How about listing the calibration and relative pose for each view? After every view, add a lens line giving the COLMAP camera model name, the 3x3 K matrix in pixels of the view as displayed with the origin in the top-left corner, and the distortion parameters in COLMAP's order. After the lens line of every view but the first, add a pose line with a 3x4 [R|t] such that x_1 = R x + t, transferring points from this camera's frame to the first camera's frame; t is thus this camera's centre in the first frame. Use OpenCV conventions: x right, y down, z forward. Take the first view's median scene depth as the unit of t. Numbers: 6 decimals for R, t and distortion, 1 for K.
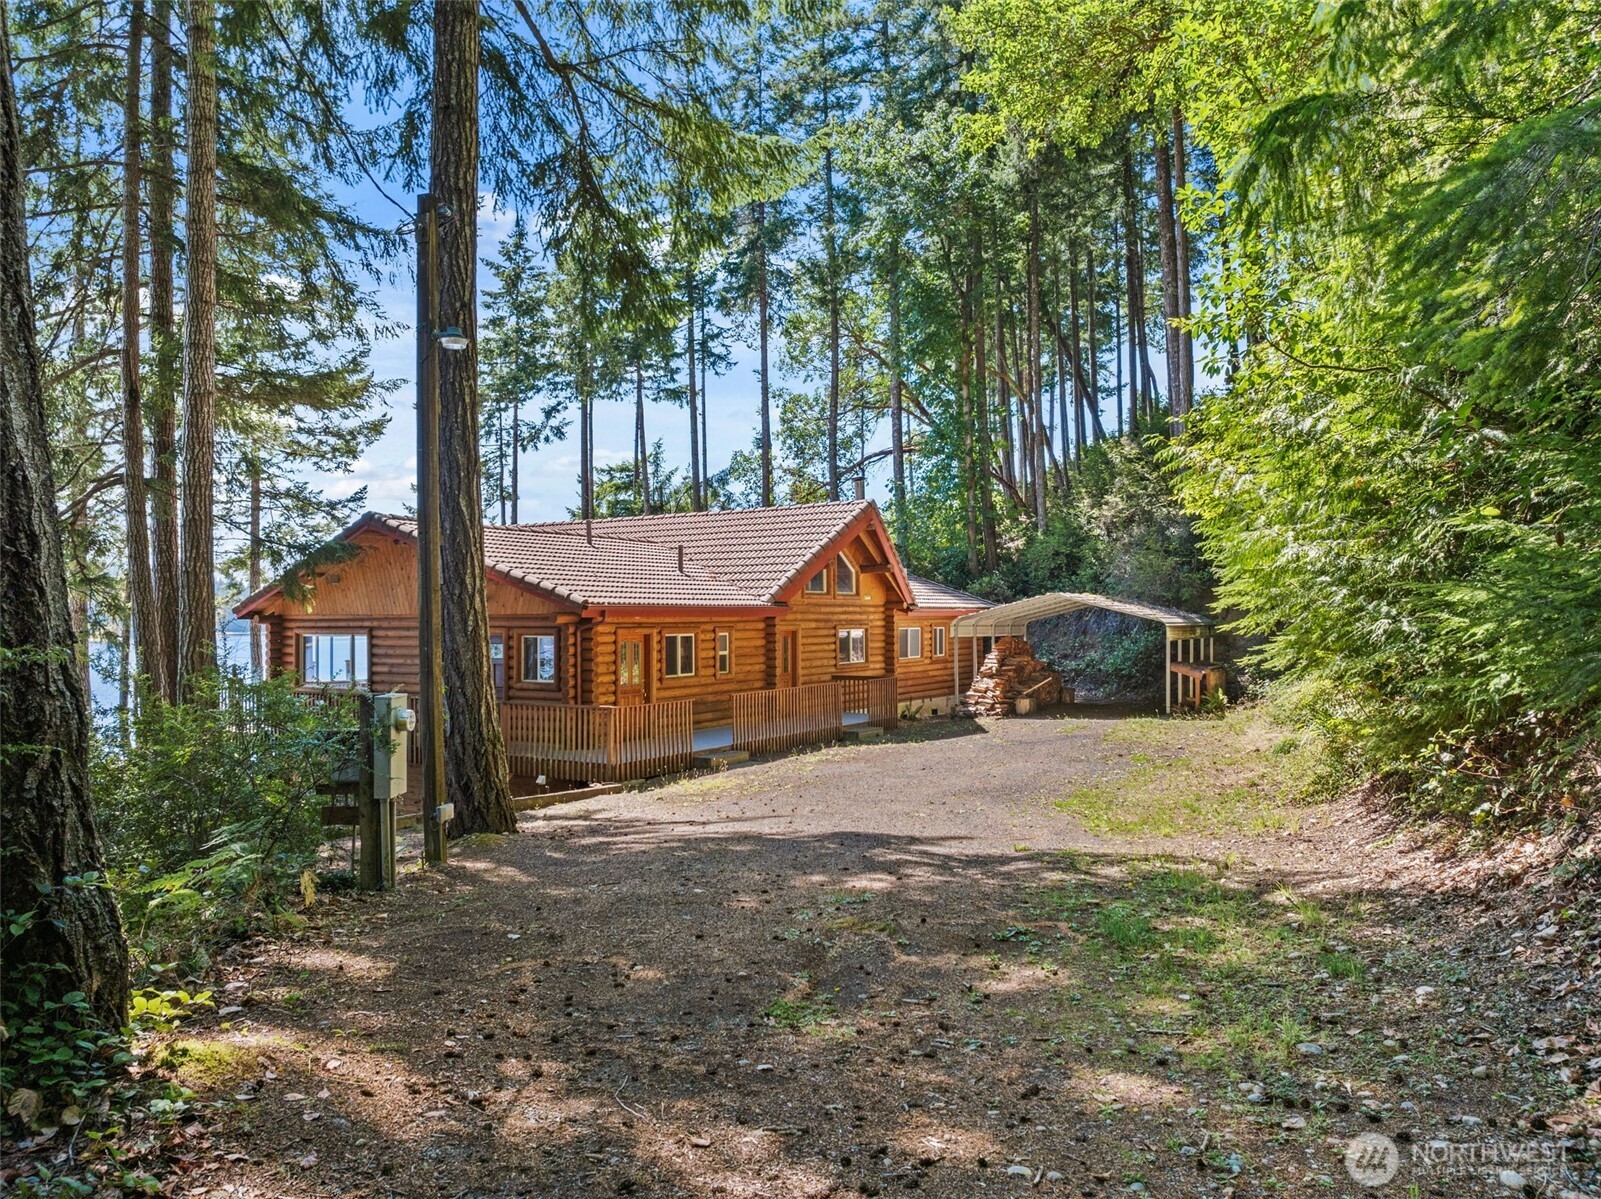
lens RADIAL K [[1048.3, 0, 760.7], [0, 1048.3, 599.1], [0, 0, 1]] dist [0.001950, 0.000865]
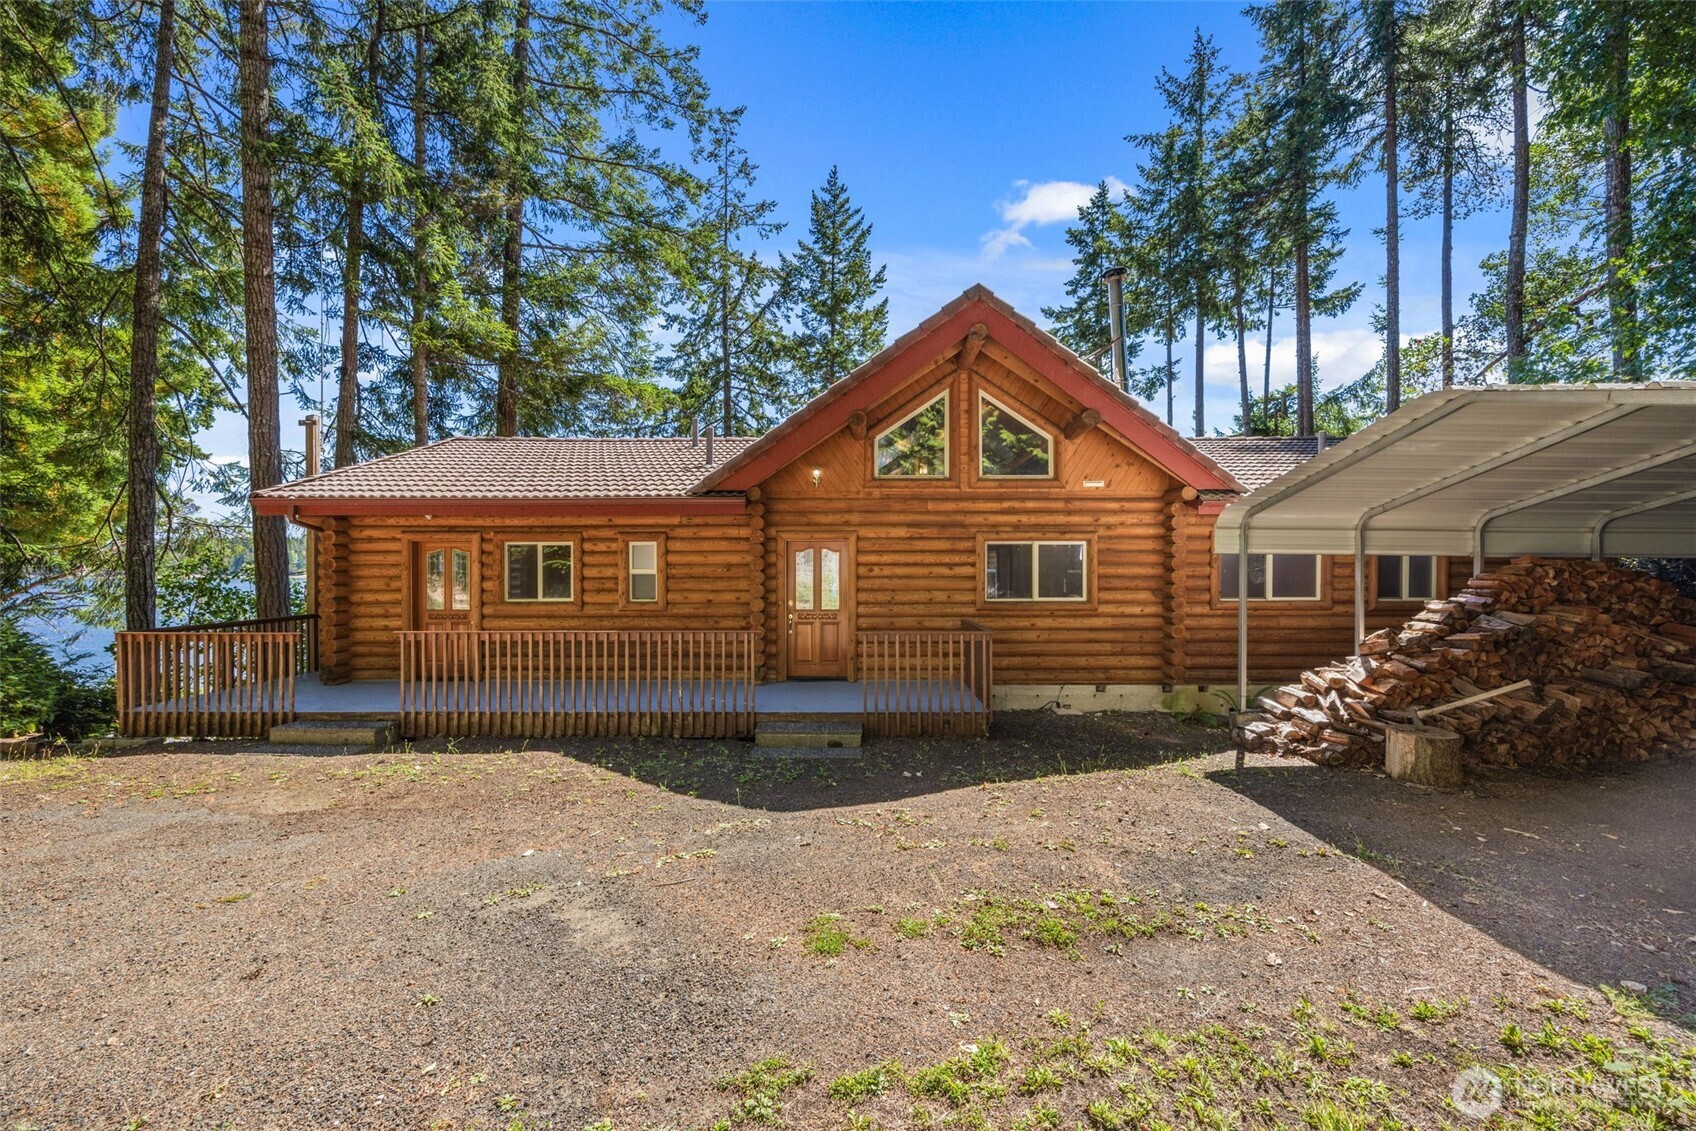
lens RADIAL K [[647.1, 0, 848.0], [0, 647.1, 565.5], [0, 0, 1]] dist [-0.003282, -0.000063]
pose [[0.560956, 0.006208, -0.827822, 0.311755], [0.014210, 0.999752, 0.017126, 0.033906], [0.827723, -0.021370, 0.560729, 0.709389]]
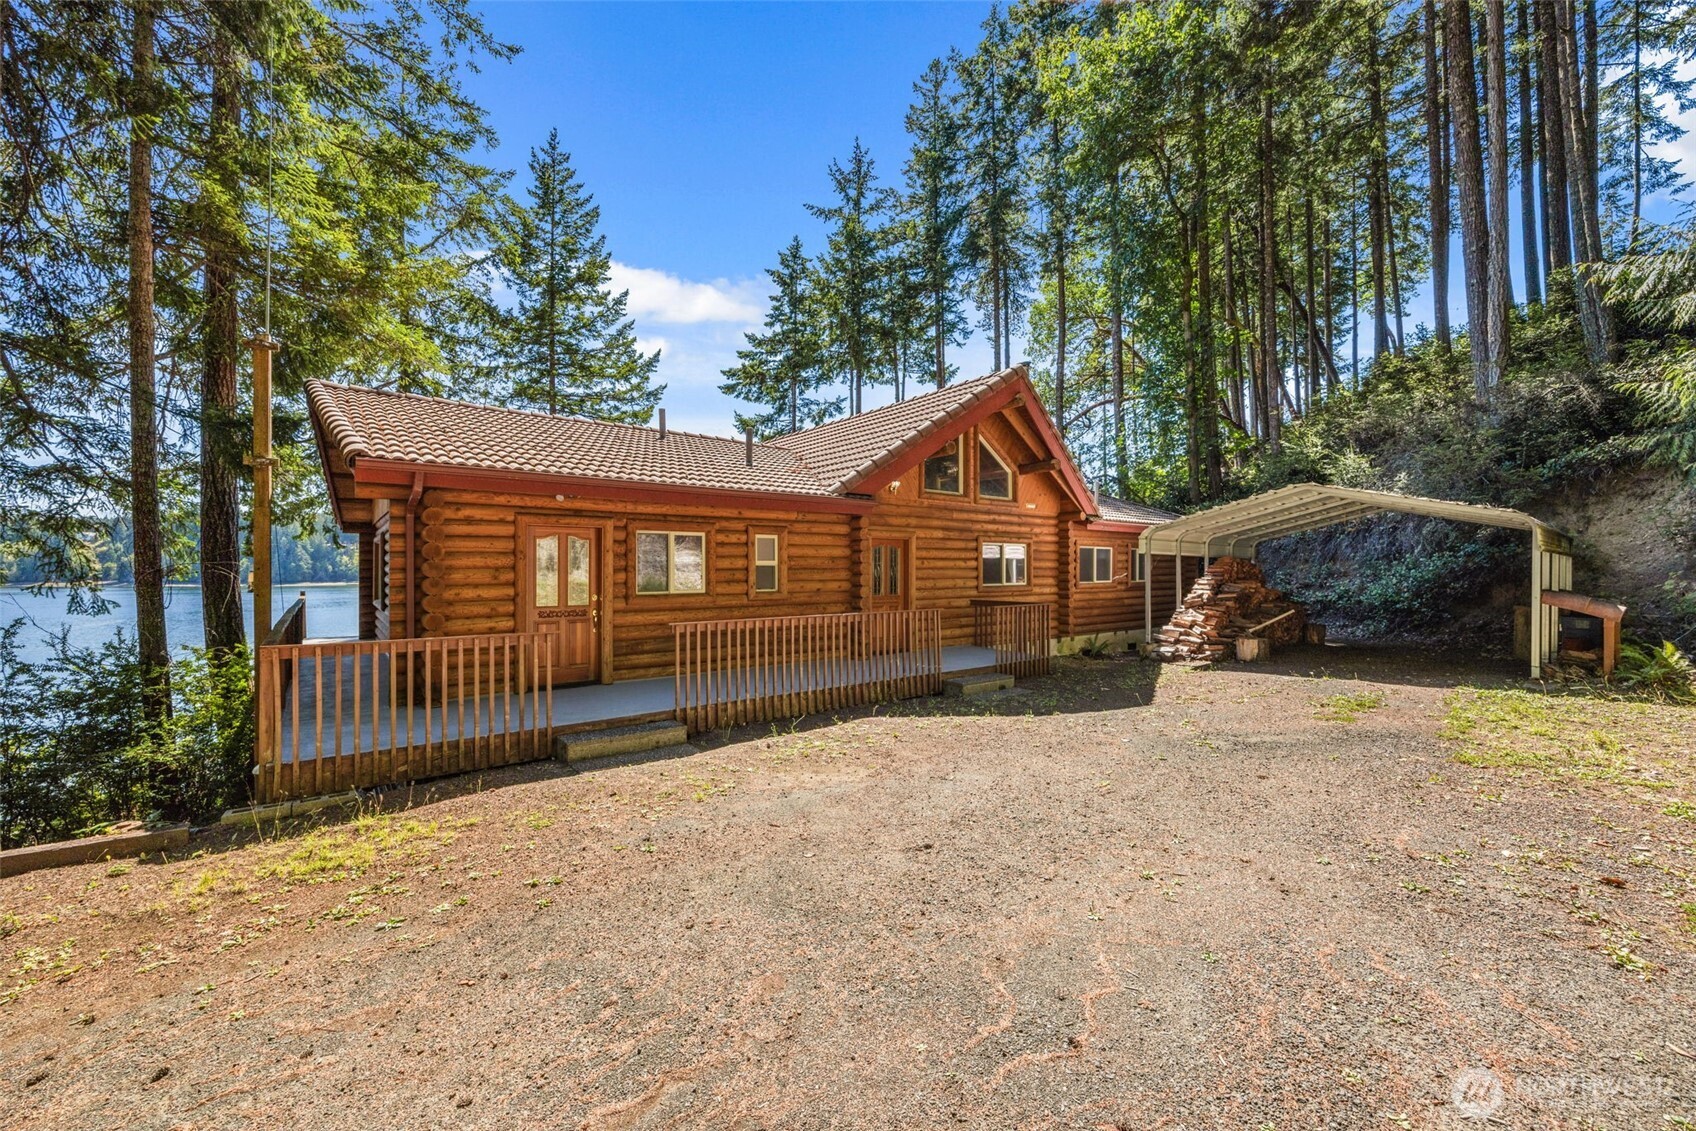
lens RADIAL K [[647.1, 0, 848.0], [0, 647.1, 565.5], [0, 0, 1]] dist [-0.003282, -0.000063]
pose [[0.950537, 0.005222, -0.310566, 0.124291], [-0.000033, 0.999860, 0.016710, 0.036715], [0.310610, -0.015873, 0.950405, 0.483845]]
